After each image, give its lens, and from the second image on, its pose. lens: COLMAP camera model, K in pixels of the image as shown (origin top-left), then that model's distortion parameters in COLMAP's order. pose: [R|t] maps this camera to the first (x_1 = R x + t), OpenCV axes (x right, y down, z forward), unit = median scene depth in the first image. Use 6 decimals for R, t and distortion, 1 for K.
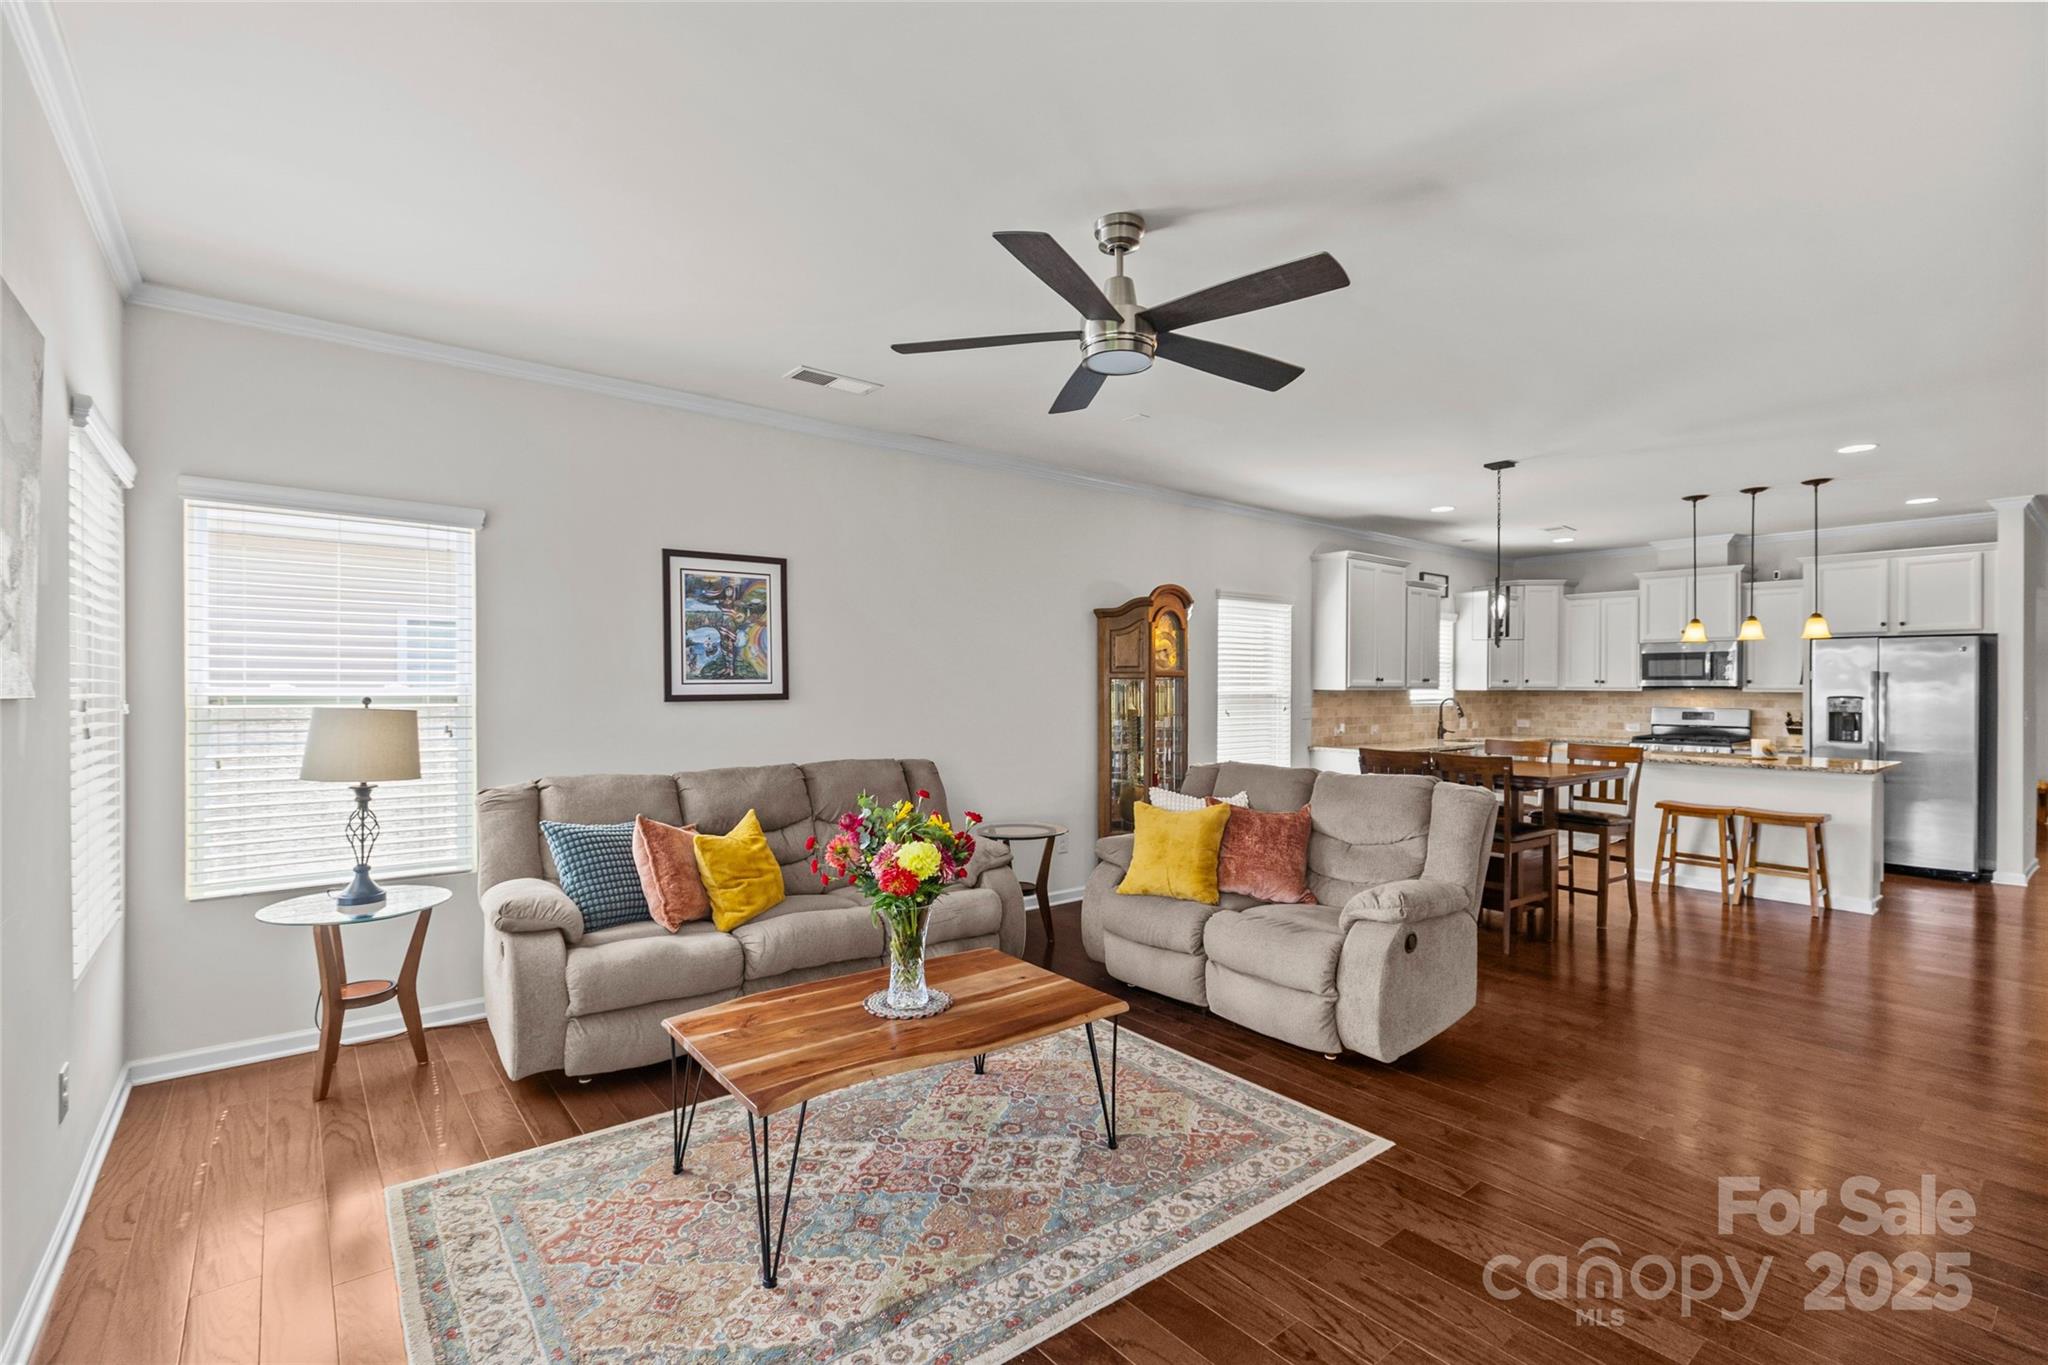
lens RADIAL K [[920.2, 0, 1017.9], [0, 920.2, 683.6], [0, 0, 1]] dist [0.002487, 0.000409]
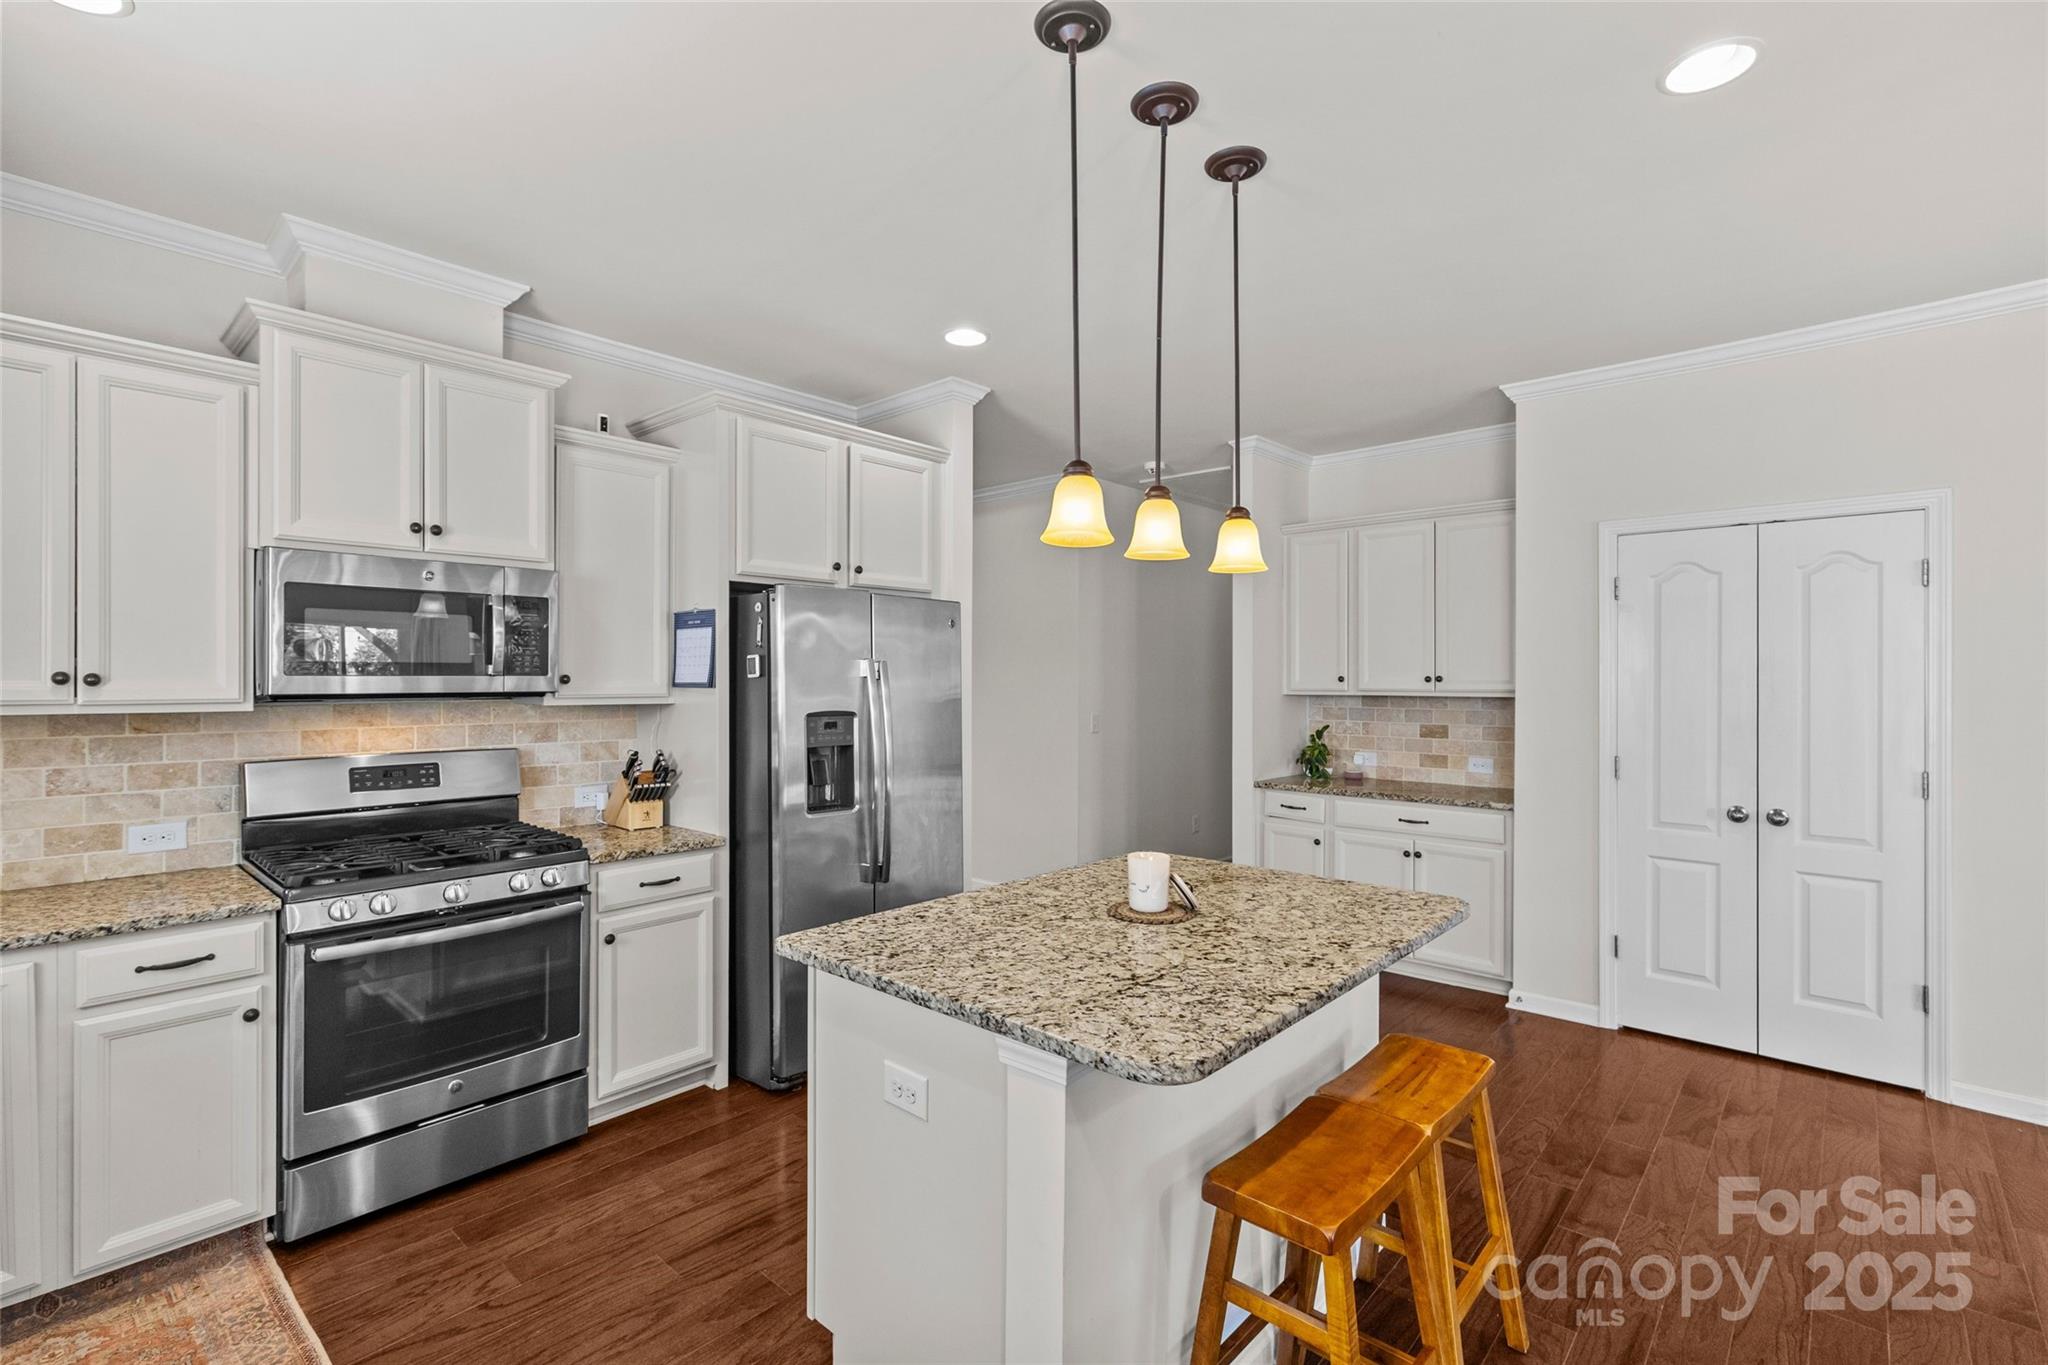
lens RADIAL K [[917.8, 0, 1017.2], [0, 917.8, 676.1], [0, 0, 1]] dist [0.004402, -0.000059]
pose [[-0.153876, -0.000615, 0.988090, 0.432467], [-0.003611, 0.999993, 0.000060, -0.005086], [-0.988084, -0.003558, -0.153877, 0.993451]]
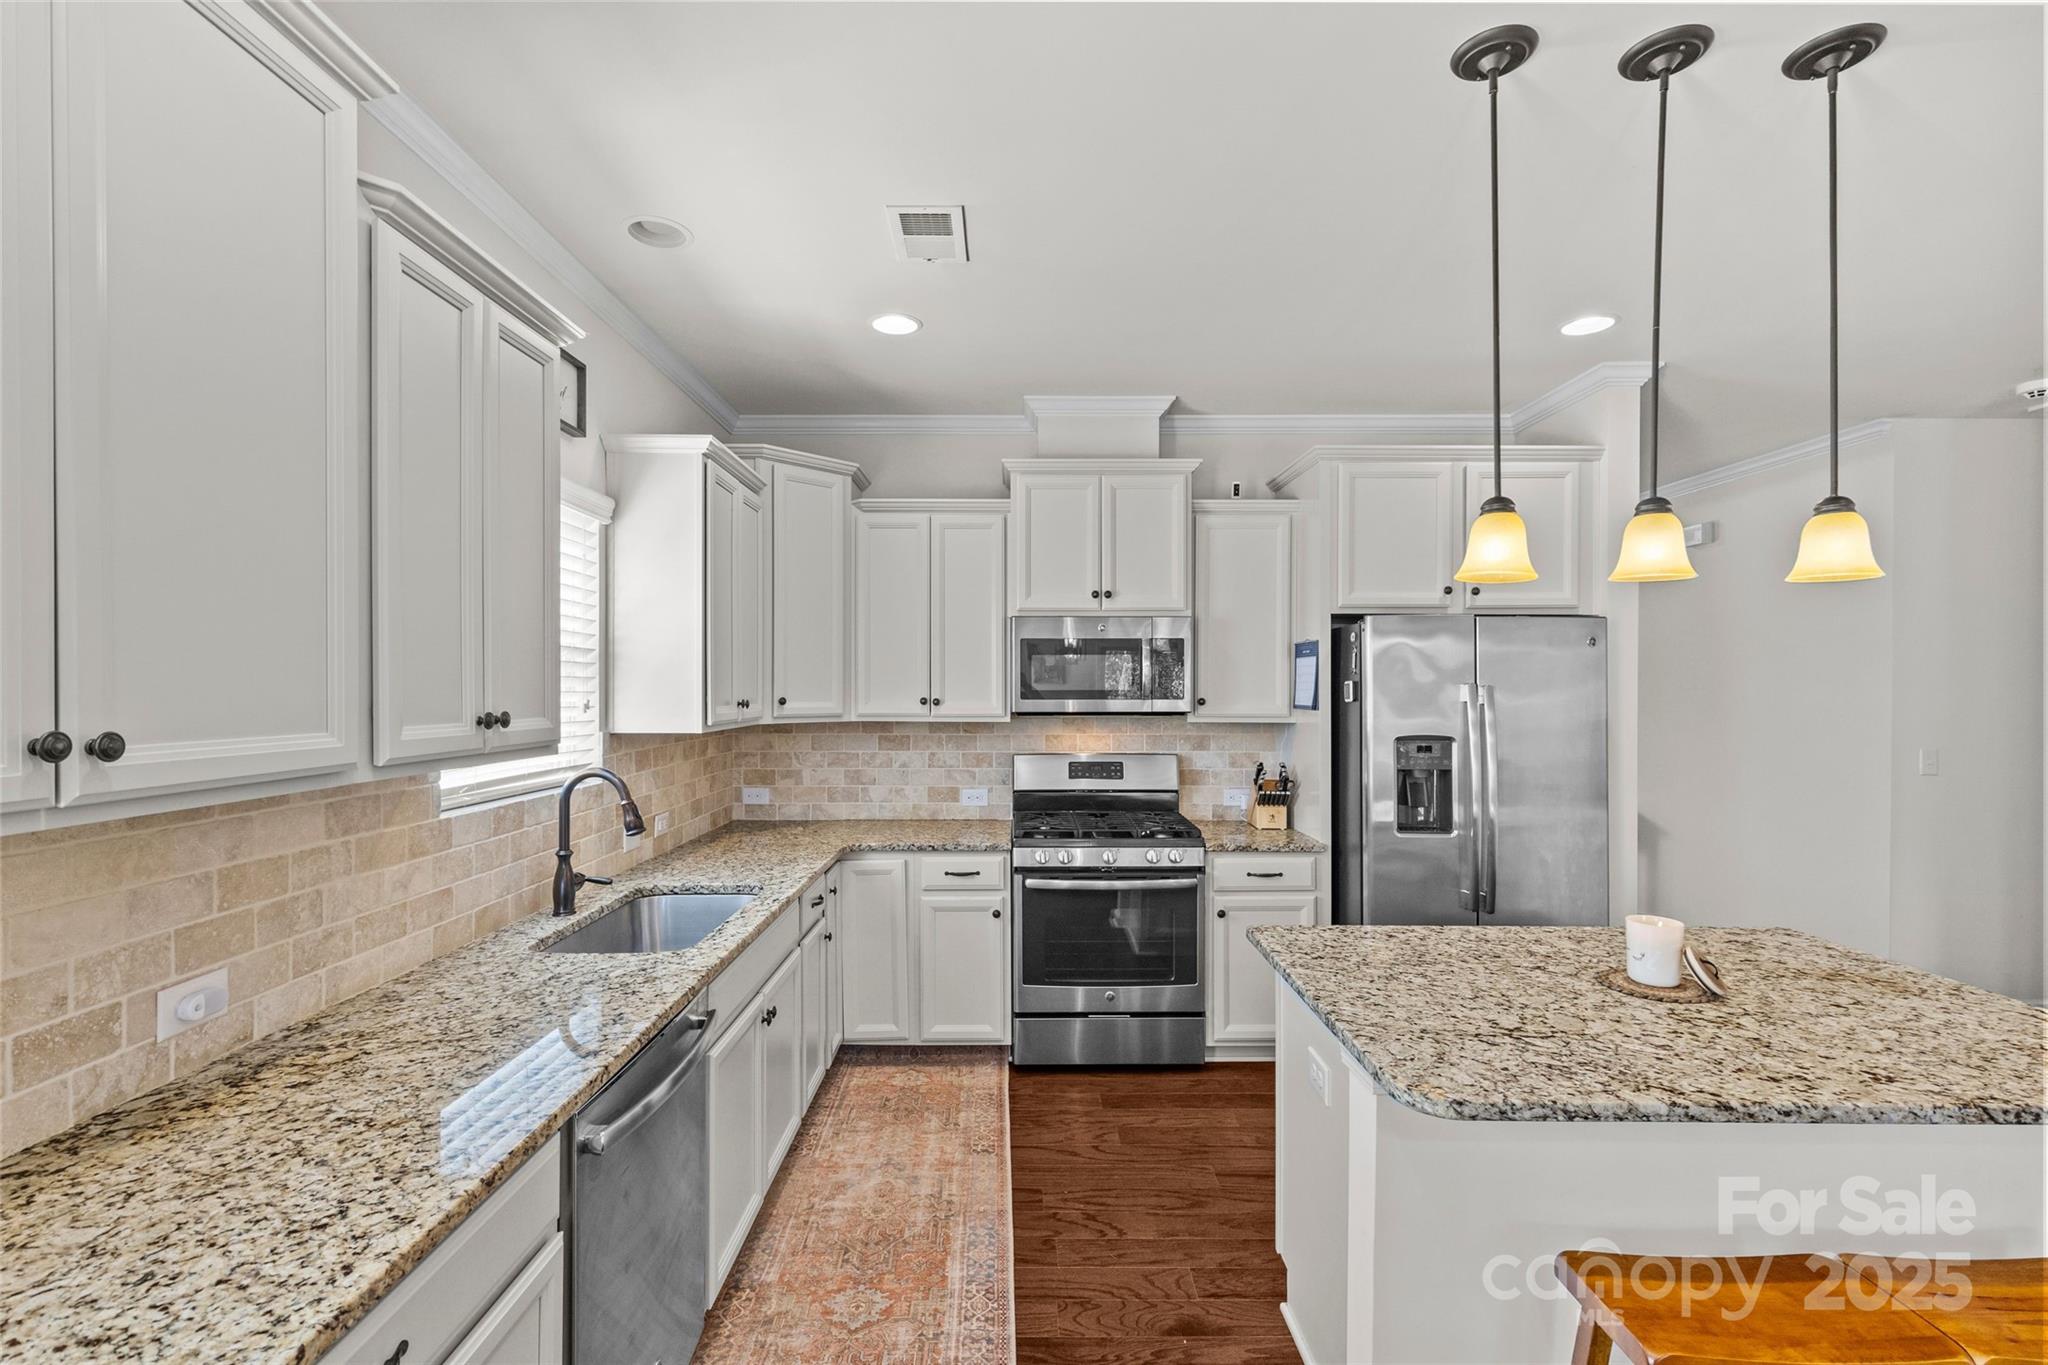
lens RADIAL K [[914.2, 0, 1016.6], [0, 914.2, 689.2], [0, 0, 1]] dist [0.004433, -0.000188]
pose [[0.630009, -0.006446, 0.776561, 0.404509], [-0.000198, 0.999964, 0.008461, -0.014929], [-0.776588, -0.005484, 0.629985, 0.879495]]
